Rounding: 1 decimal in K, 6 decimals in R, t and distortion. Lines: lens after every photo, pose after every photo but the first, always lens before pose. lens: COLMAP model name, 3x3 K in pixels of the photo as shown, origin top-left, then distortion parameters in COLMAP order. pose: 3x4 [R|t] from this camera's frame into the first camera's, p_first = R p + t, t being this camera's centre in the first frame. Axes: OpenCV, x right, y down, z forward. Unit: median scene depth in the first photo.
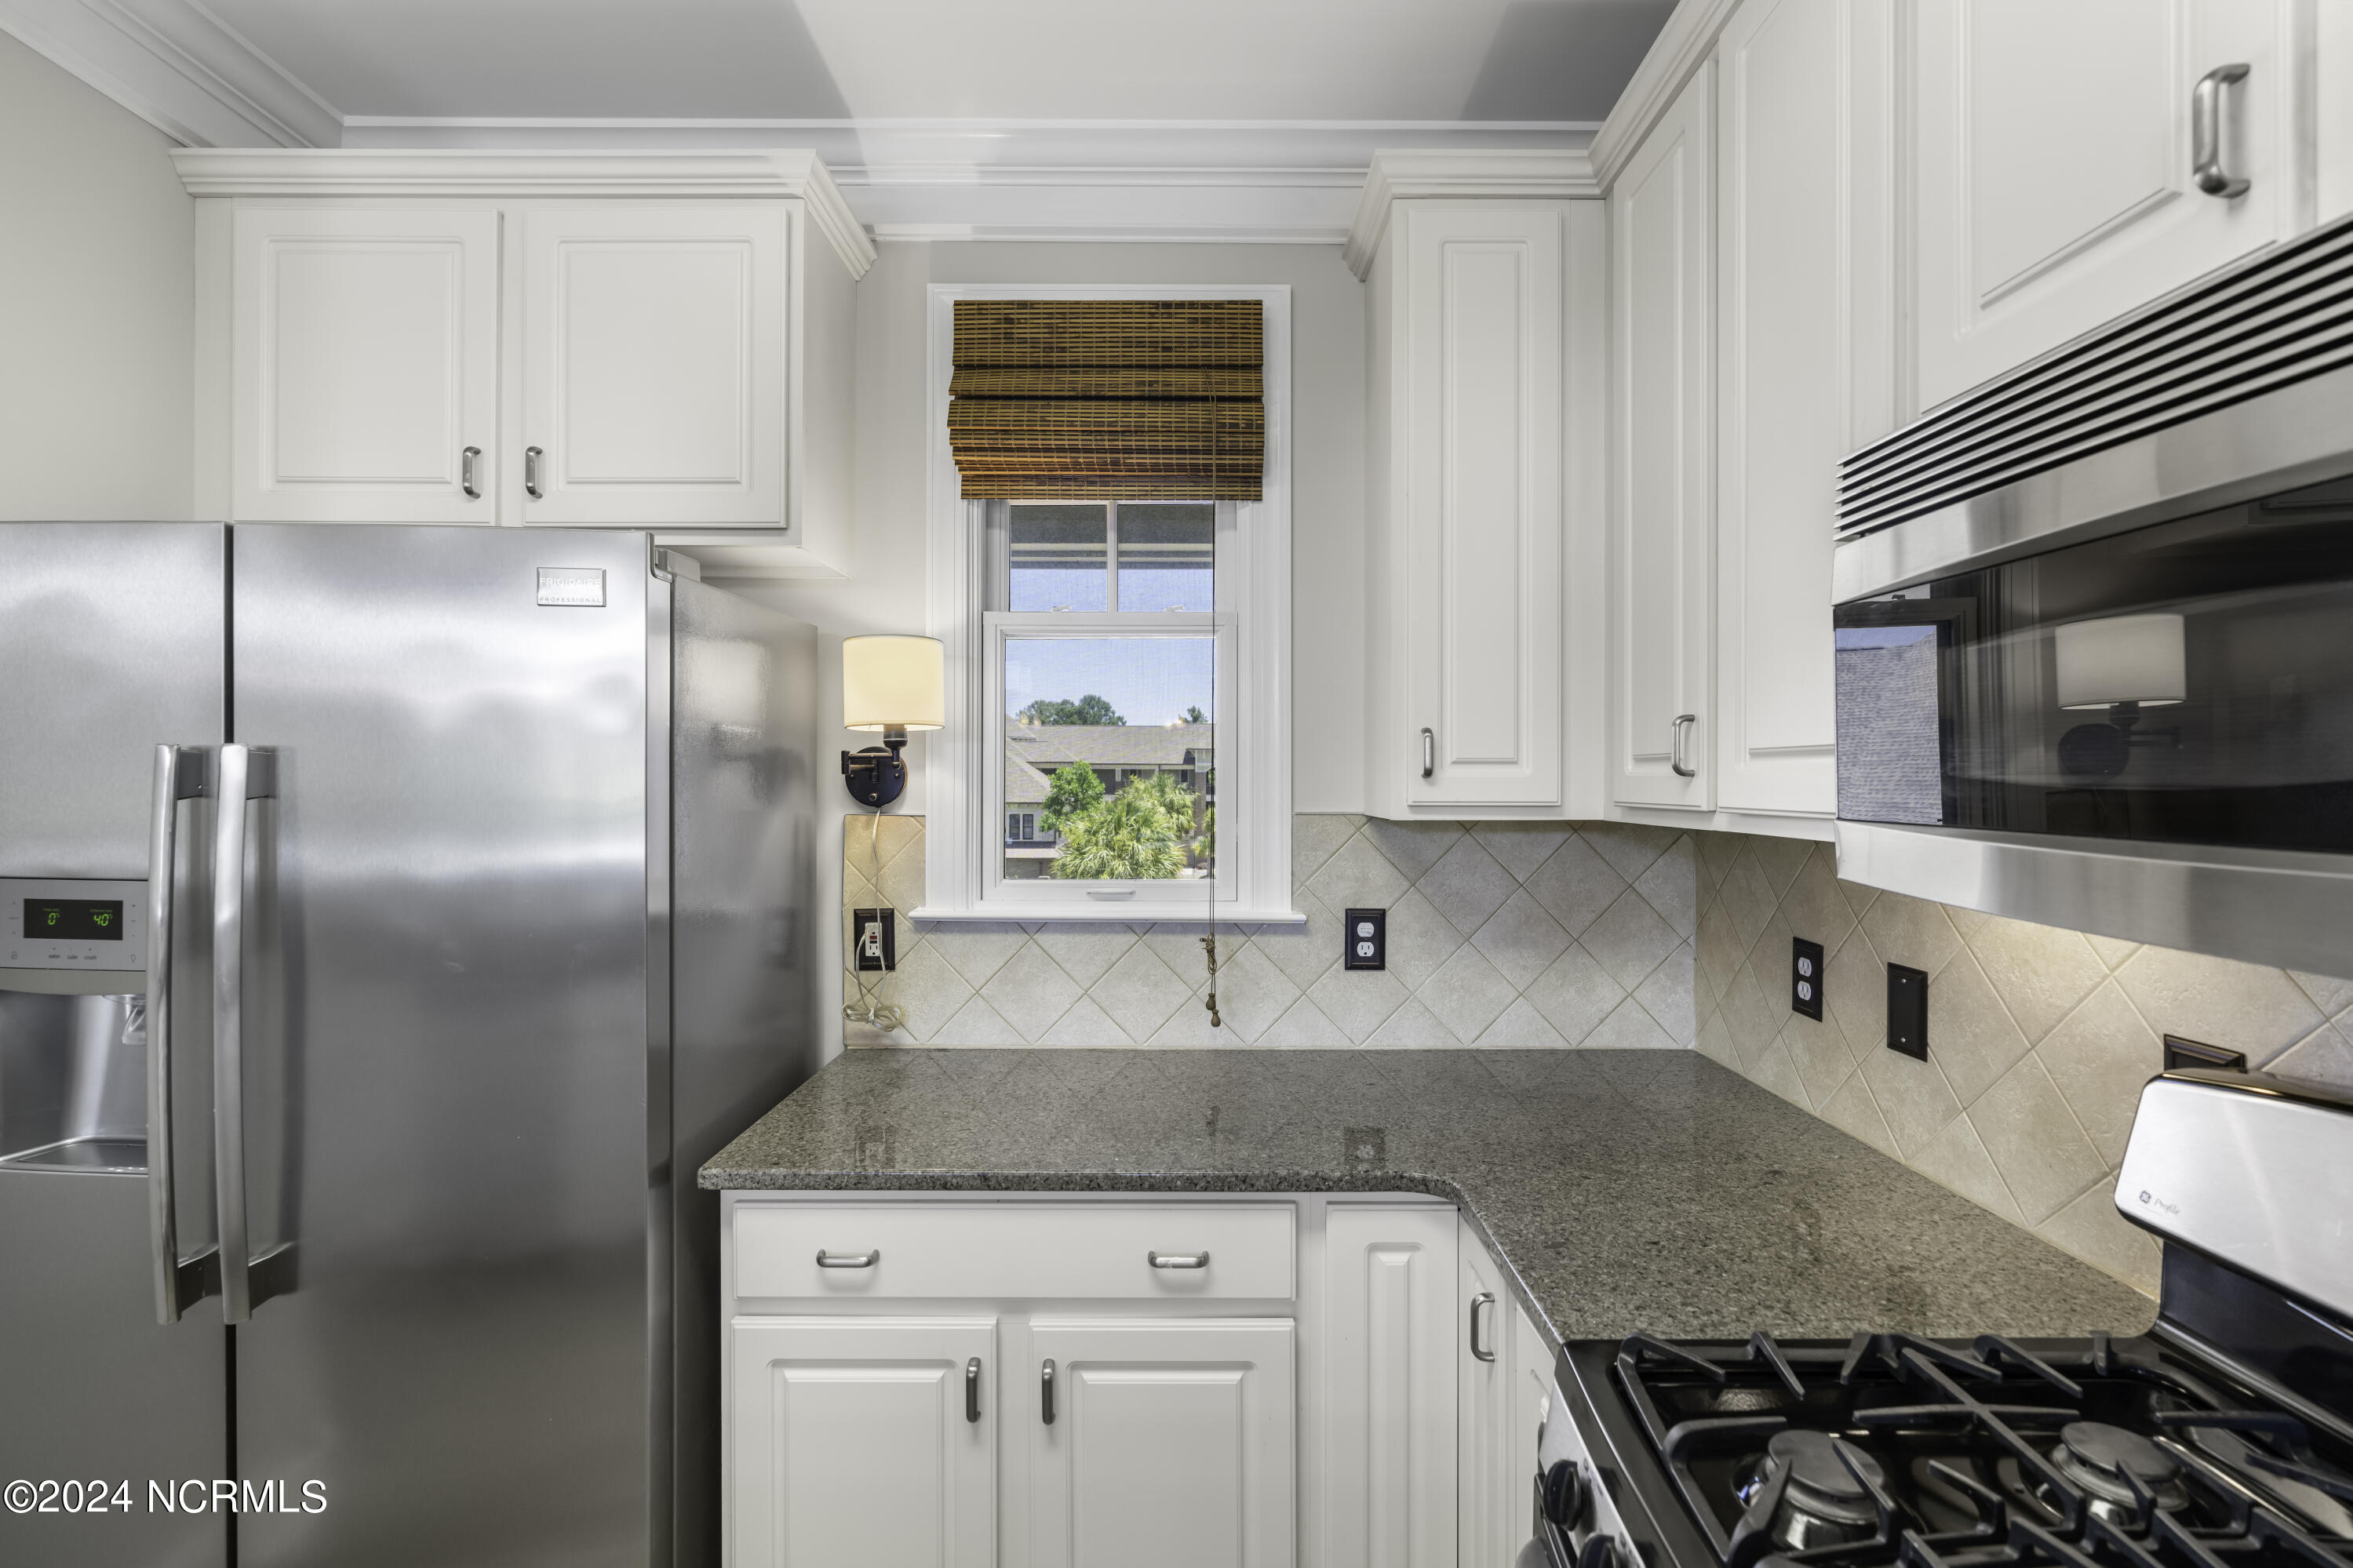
lens RADIAL K [[1061.4, 0, 1187.6], [0, 1061.4, 784.9], [0, 0, 1]] dist [0.001628, 0.000238]
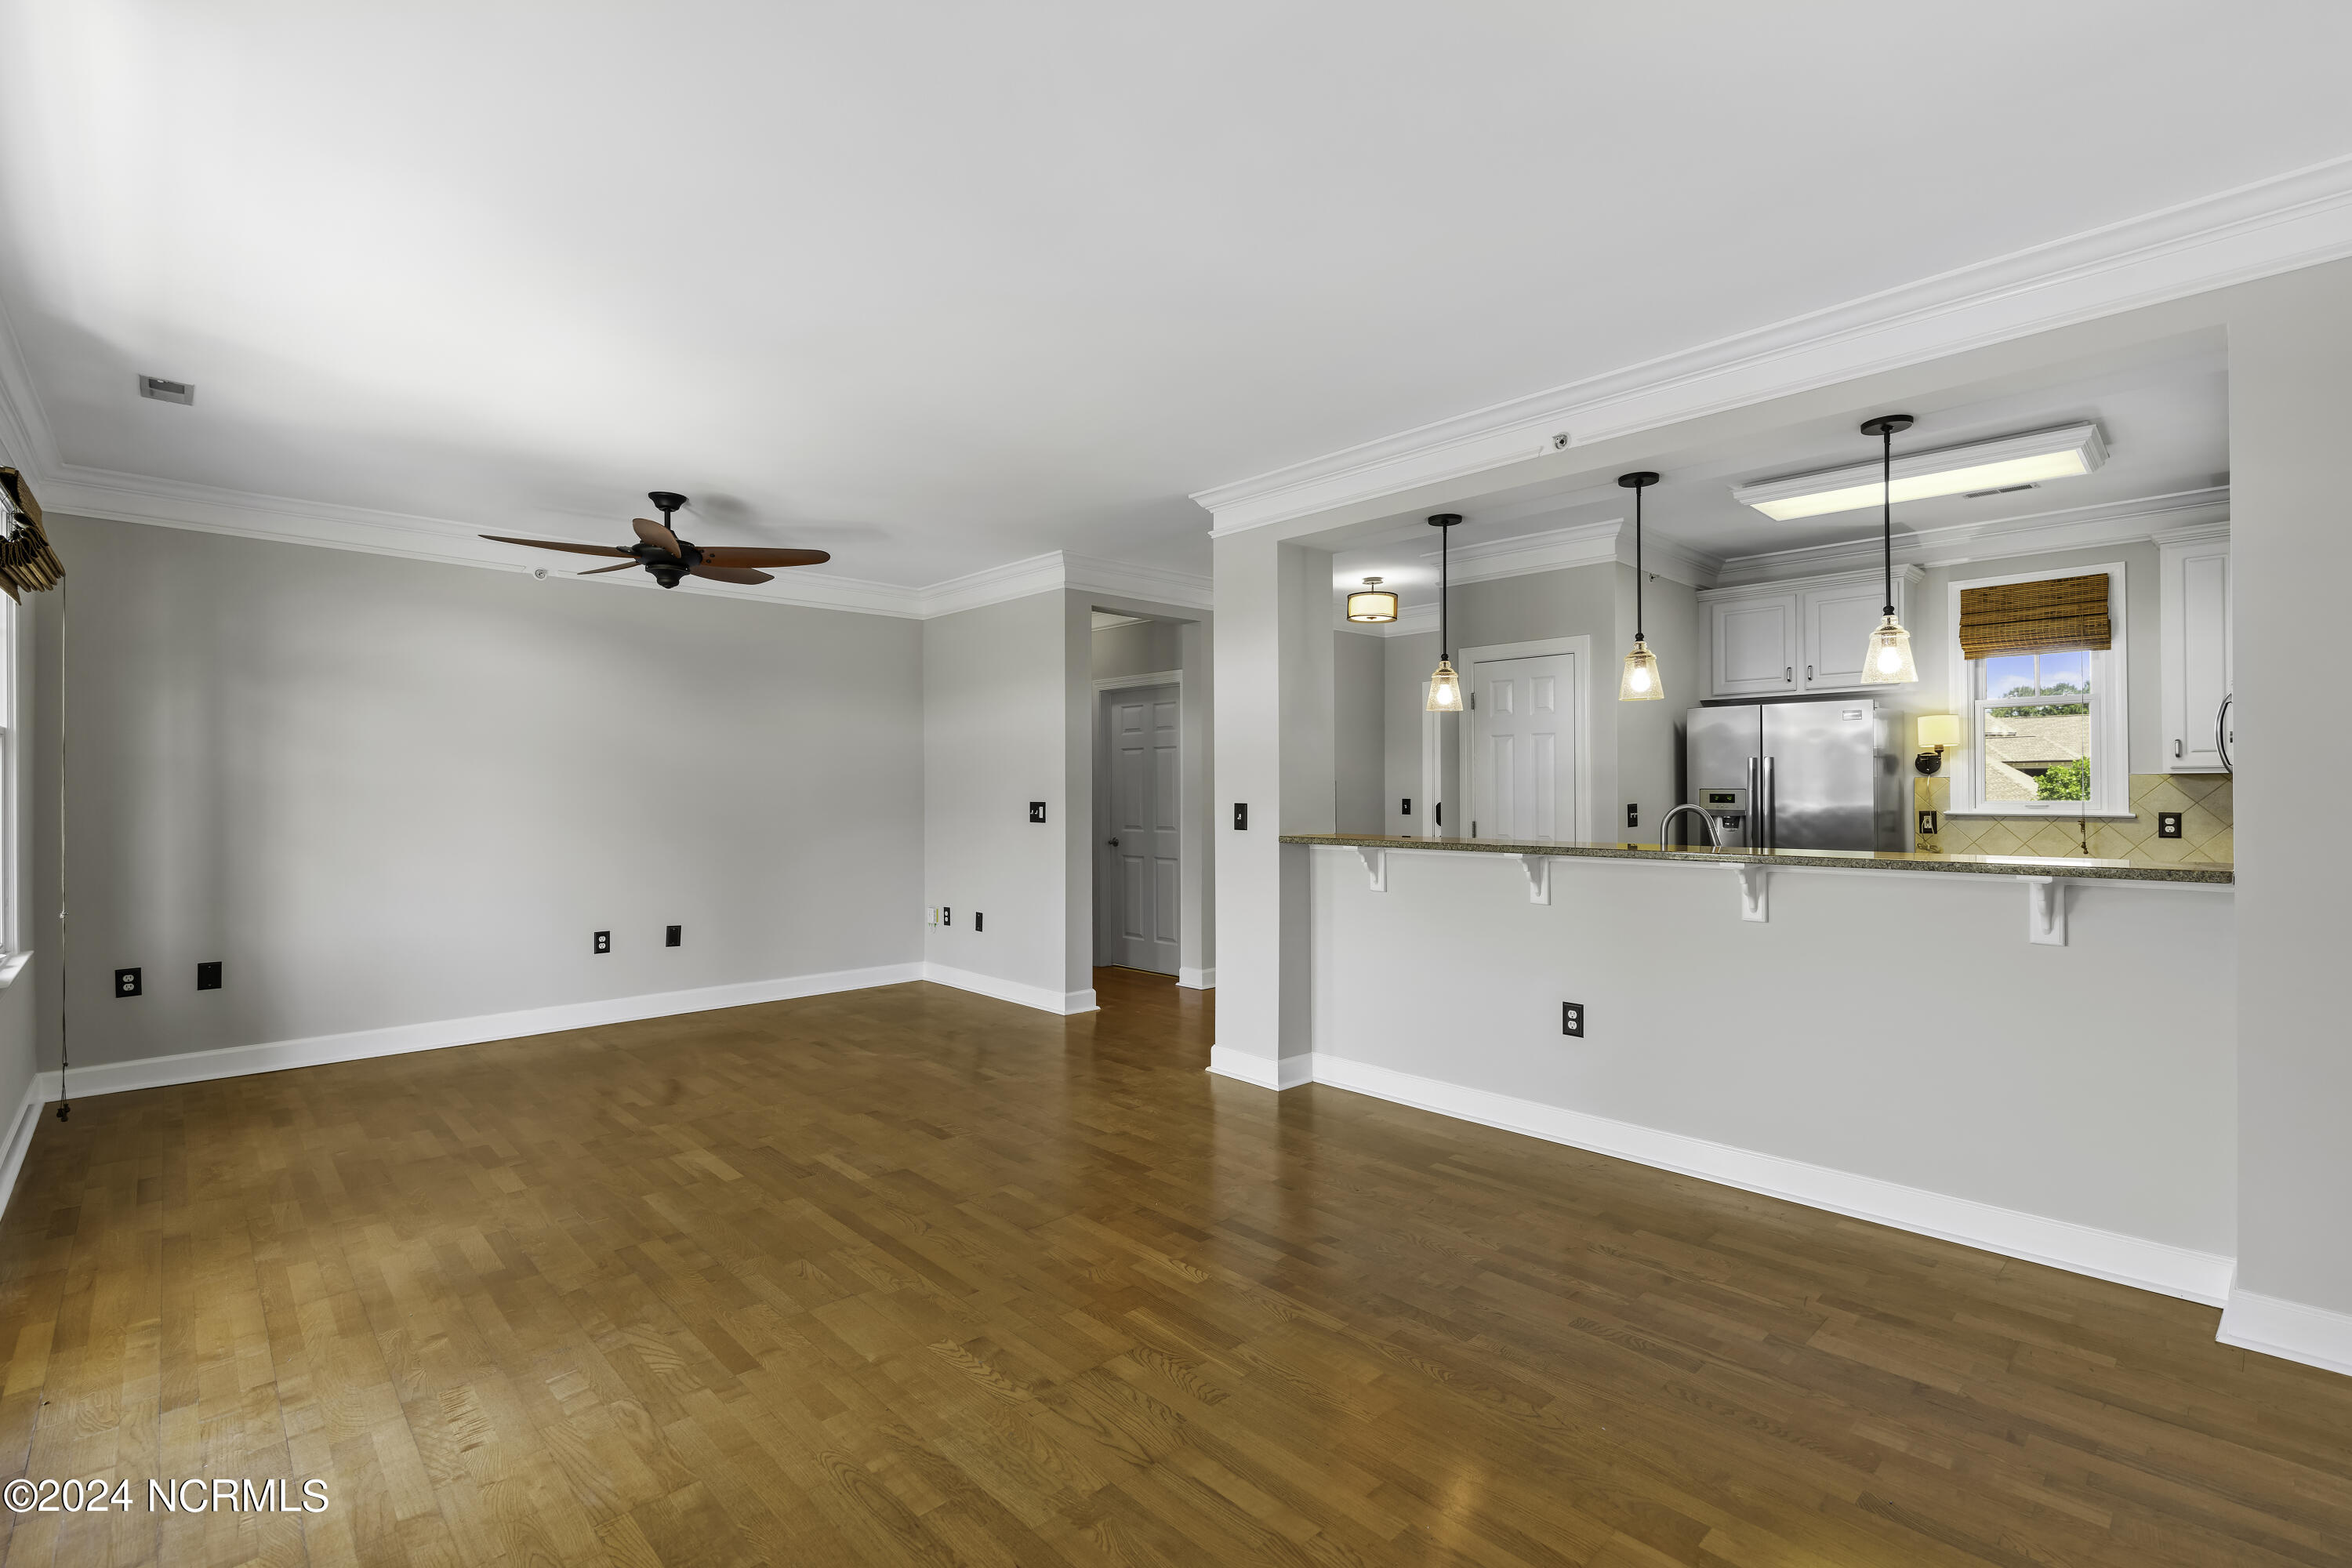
lens RADIAL K [[1061.1, 0, 1187.1], [0, 1061.1, 784.9], [0, 0, 1]] dist [0.001628, 0.000238]
pose [[0.692570, -0.011534, -0.721258, 0.368999], [0.005947, 0.999929, -0.010280, 0.065395], [0.721326, 0.002830, 0.692590, -2.332183]]
